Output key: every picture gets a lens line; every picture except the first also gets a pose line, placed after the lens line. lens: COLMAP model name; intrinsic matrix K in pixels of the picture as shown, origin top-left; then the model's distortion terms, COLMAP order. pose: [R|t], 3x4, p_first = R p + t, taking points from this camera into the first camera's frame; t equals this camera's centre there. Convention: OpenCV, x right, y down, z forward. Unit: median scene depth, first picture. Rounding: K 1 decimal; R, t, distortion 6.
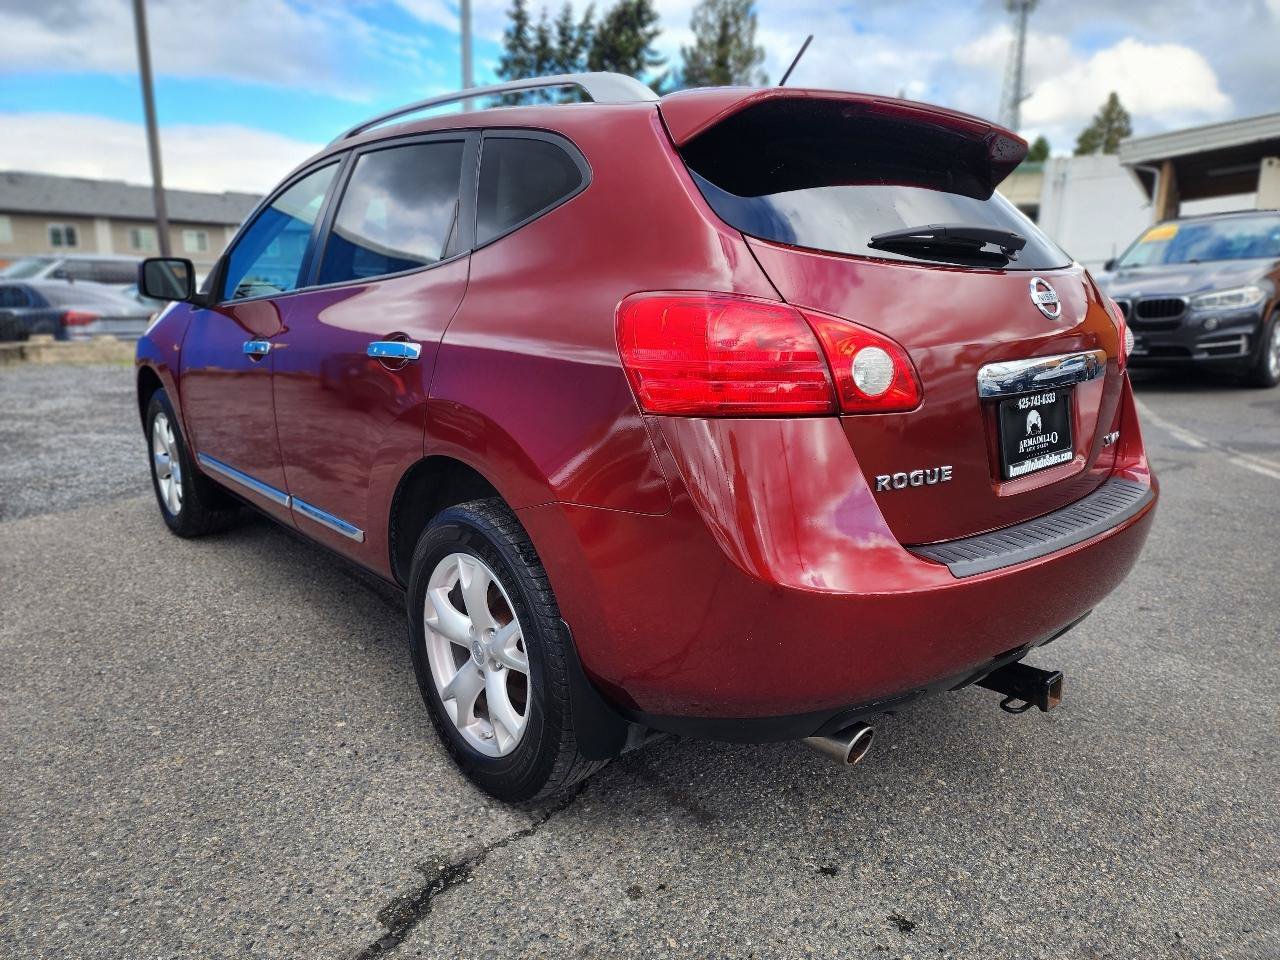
lens RADIAL K [[860.9, 0, 636.1], [0, 860.9, 474.7], [0, 0, 1]] dist [0.062452, -0.056208]
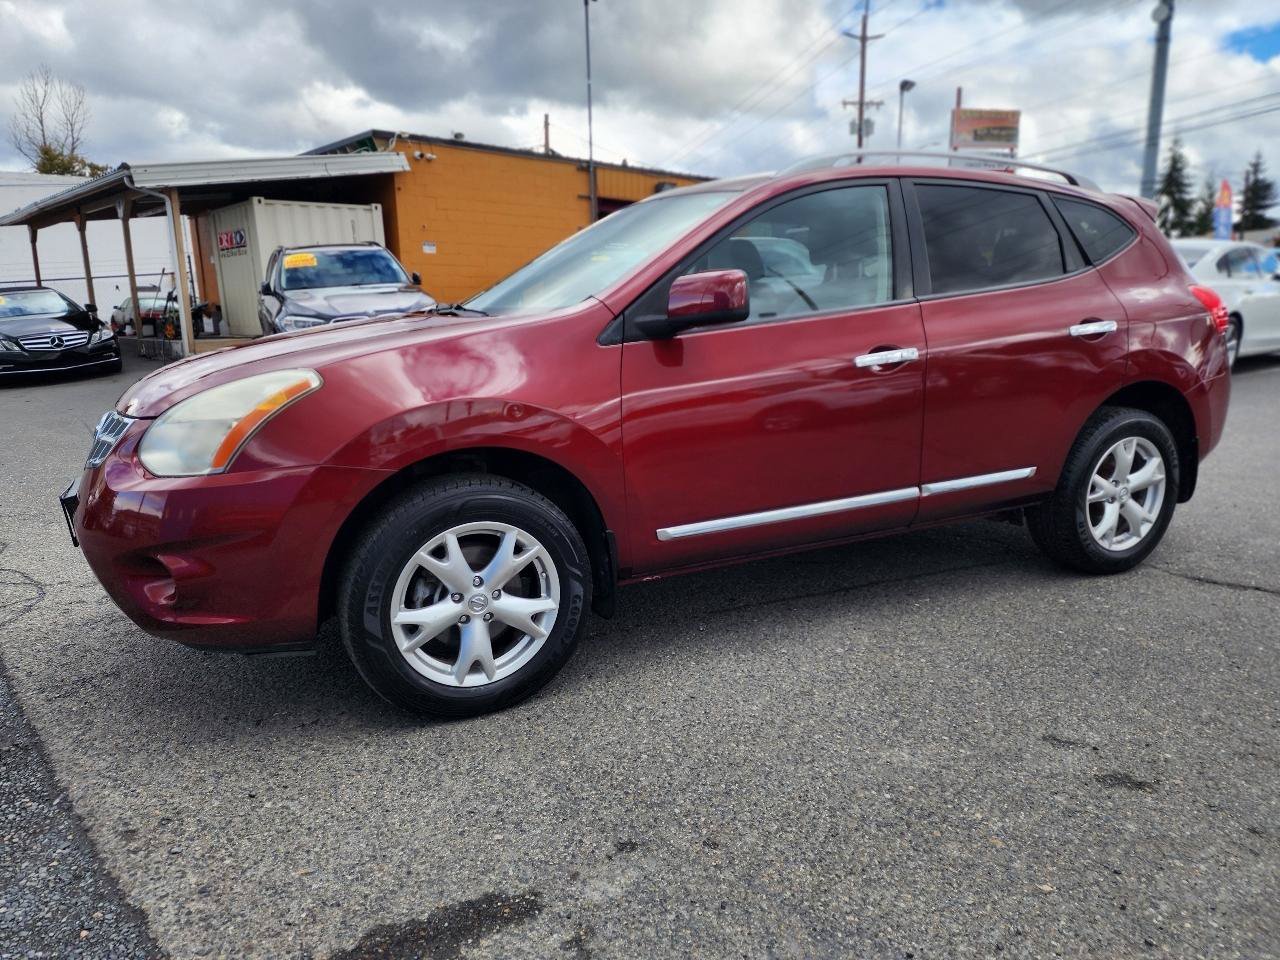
lens RADIAL K [[841.9, 0, 640.0], [0, 841.9, 480.0], [0, 0, 1]] dist [0.014351, -0.002236]
pose [[0.230615, -0.202324, 0.951778, -2.142715], [0.223005, 0.963099, 0.150696, -0.322209], [-0.947146, 0.177499, 0.267225, 1.523187]]
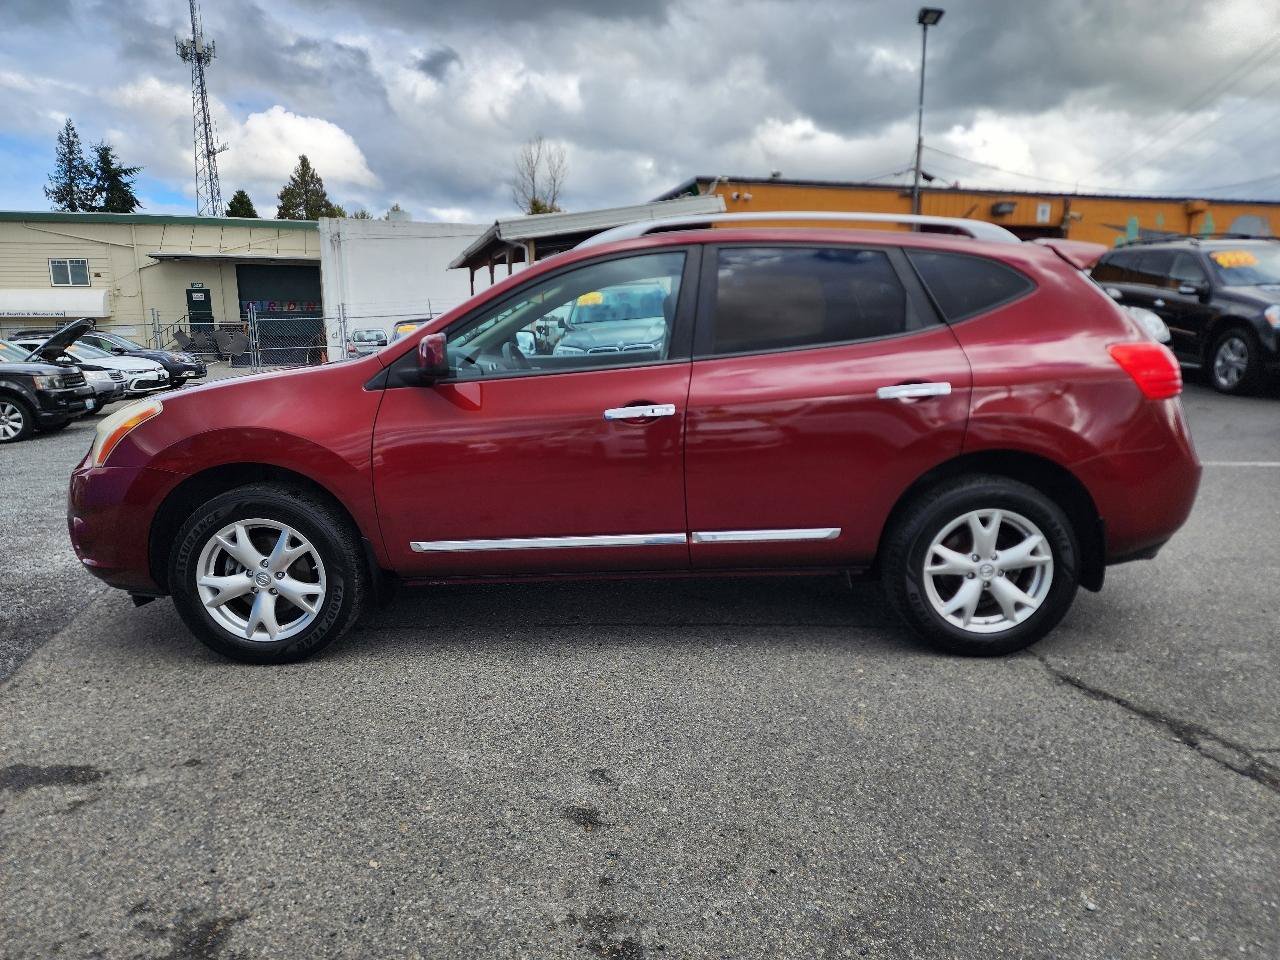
lens RADIAL K [[830.8, 0, 683.1], [0, 830.8, 480.4], [0, 0, 1]] dist [0.133418, -0.123855]
pose [[0.634718, -0.141735, 0.759634, -1.784581], [0.174364, 0.983952, 0.037899, -0.127862], [-0.752815, 0.108397, 0.649246, 0.386235]]
